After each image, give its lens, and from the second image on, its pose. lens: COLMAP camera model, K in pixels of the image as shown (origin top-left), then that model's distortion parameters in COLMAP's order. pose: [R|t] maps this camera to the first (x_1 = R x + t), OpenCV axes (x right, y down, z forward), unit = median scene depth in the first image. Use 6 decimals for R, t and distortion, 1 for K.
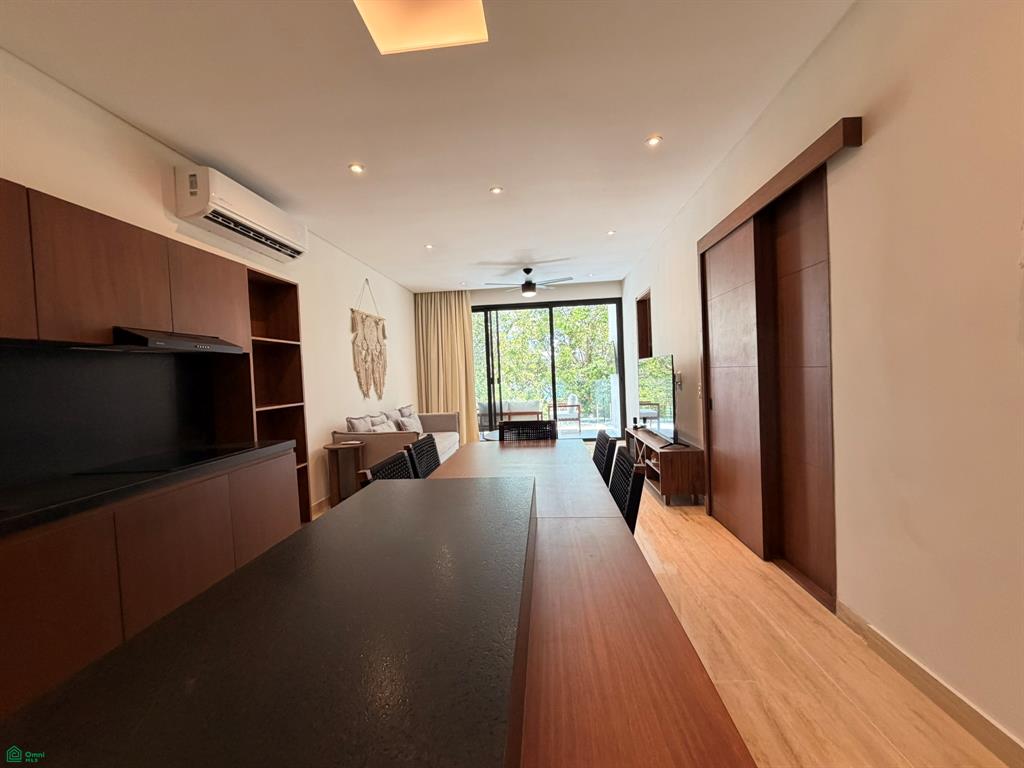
lens RADIAL K [[408.9, 0, 508.9], [0, 408.9, 388.0], [0, 0, 1]] dist [0.002074, -0.000474]
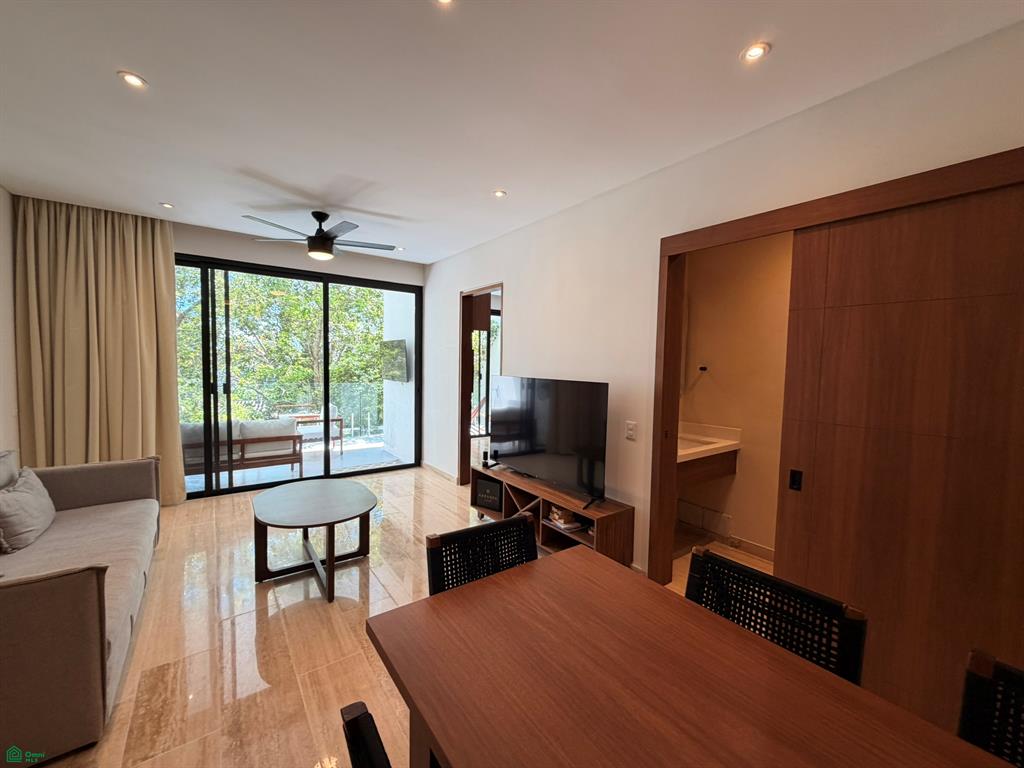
lens RADIAL K [[408.9, 0, 511.1], [0, 408.9, 385.2], [0, 0, 1]] dist [0.002074, -0.000474]
pose [[0.749087, 0.021711, 0.662116, -0.114104], [-0.031005, 0.999517, 0.002303, -0.038146], [-0.661746, -0.022254, 0.749398, 0.289290]]
